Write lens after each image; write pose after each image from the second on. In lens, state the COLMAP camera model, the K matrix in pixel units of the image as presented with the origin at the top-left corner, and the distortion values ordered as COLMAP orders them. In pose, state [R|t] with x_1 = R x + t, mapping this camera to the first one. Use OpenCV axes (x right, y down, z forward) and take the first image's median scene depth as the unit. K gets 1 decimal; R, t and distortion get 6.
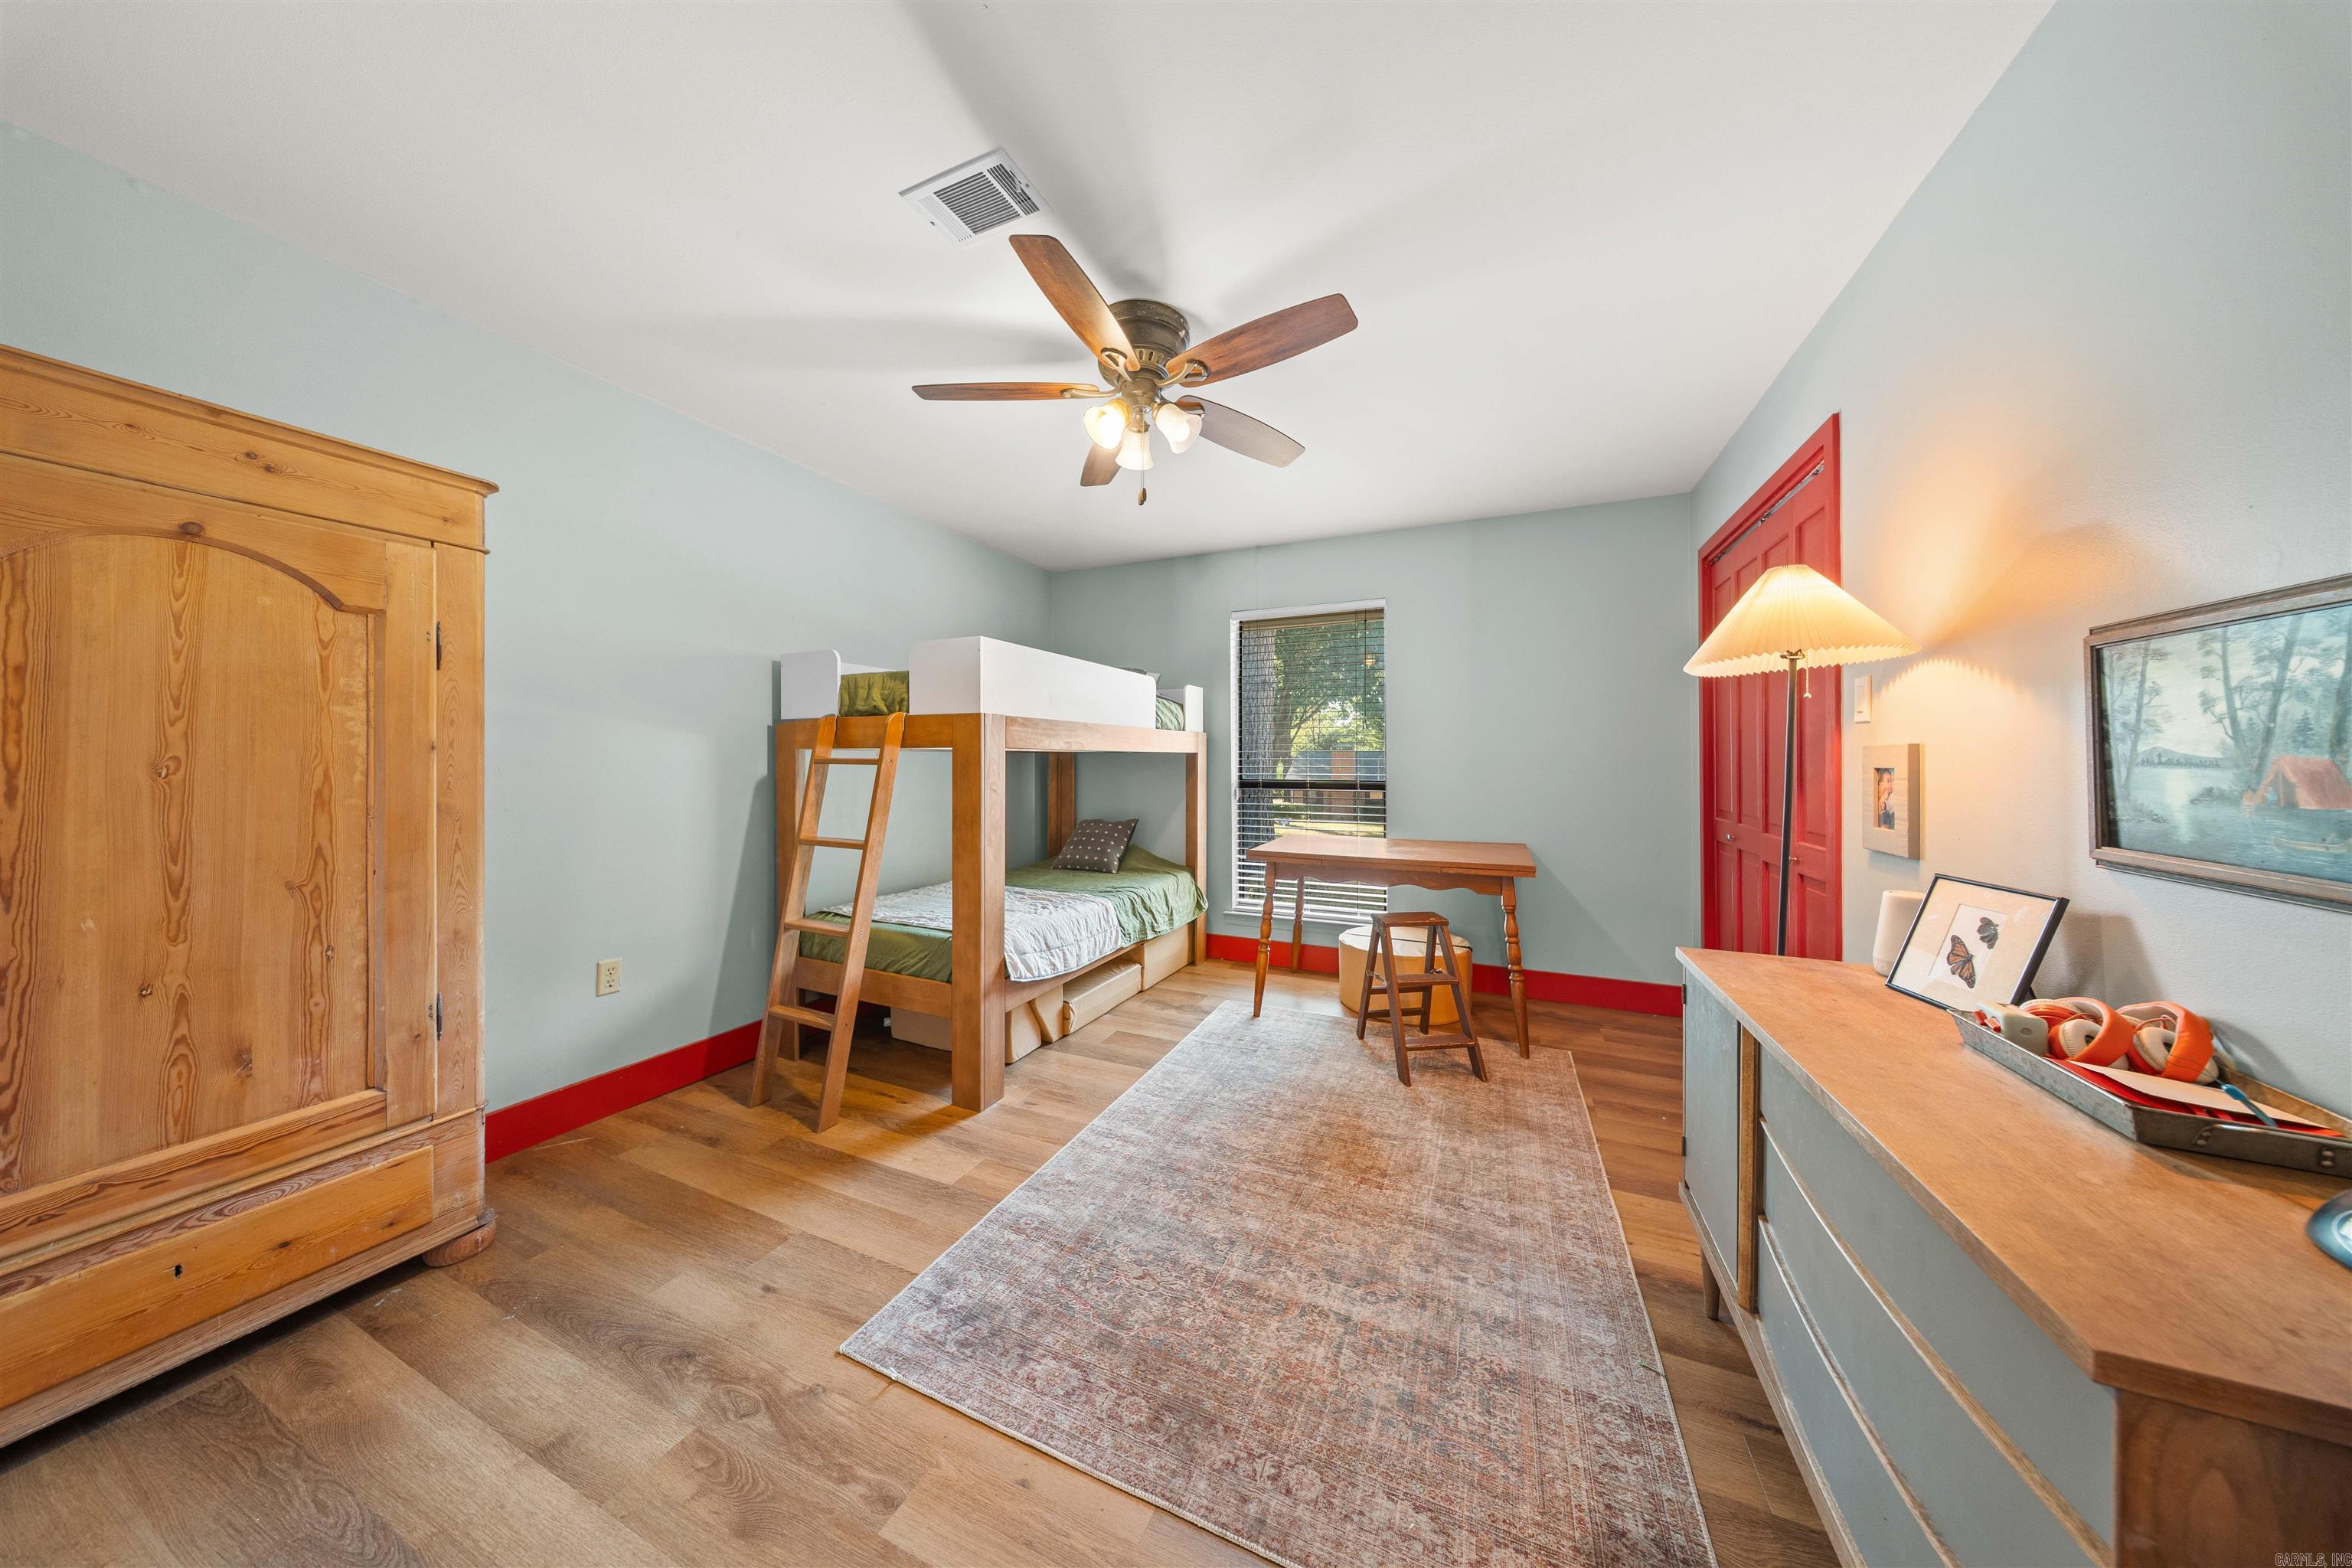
lens RADIAL K [[711.0, 0, 1182.7], [0, 711.0, 761.7], [0, 0, 1]] dist [-0.004283, -0.000948]
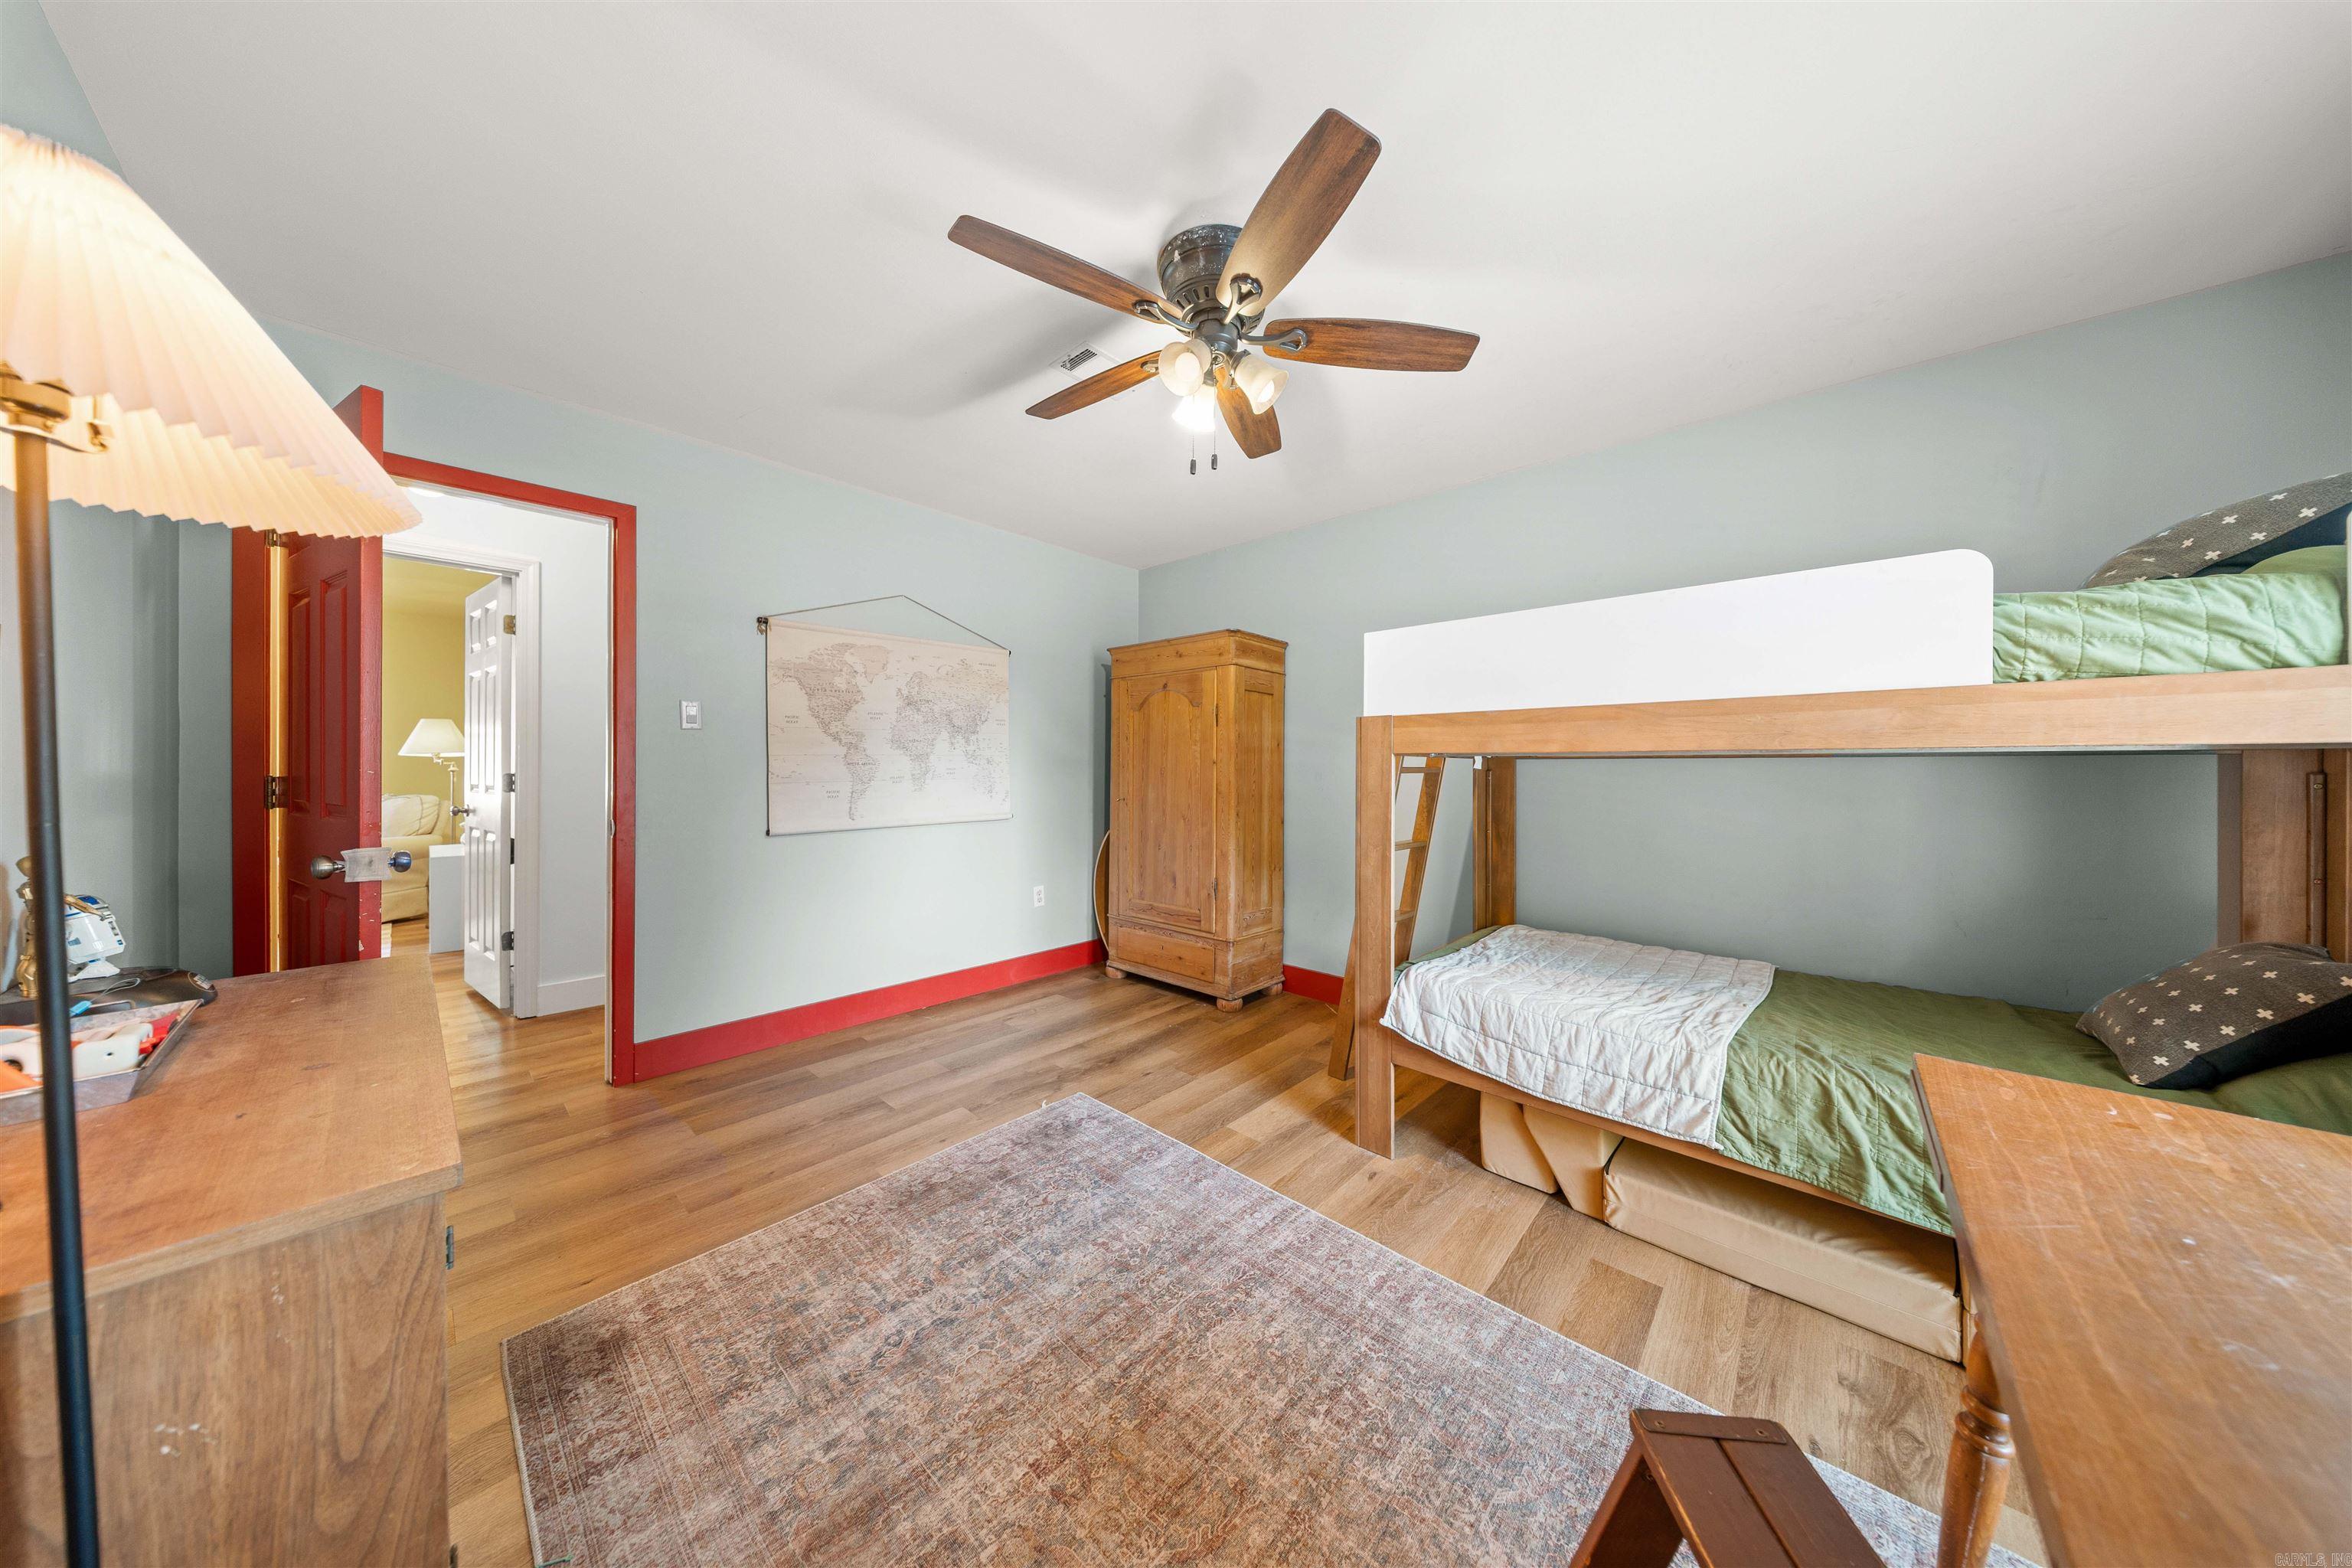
lens RADIAL K [[711.0, 0, 1194.5], [0, 711.0, 769.7], [0, 0, 1]] dist [-0.004283, -0.000948]
pose [[-0.321176, -0.001145, -0.947019, 0.982687], [-0.012548, 0.999917, 0.003046, -0.002822], [0.946937, 0.012861, -0.321163, 1.598128]]
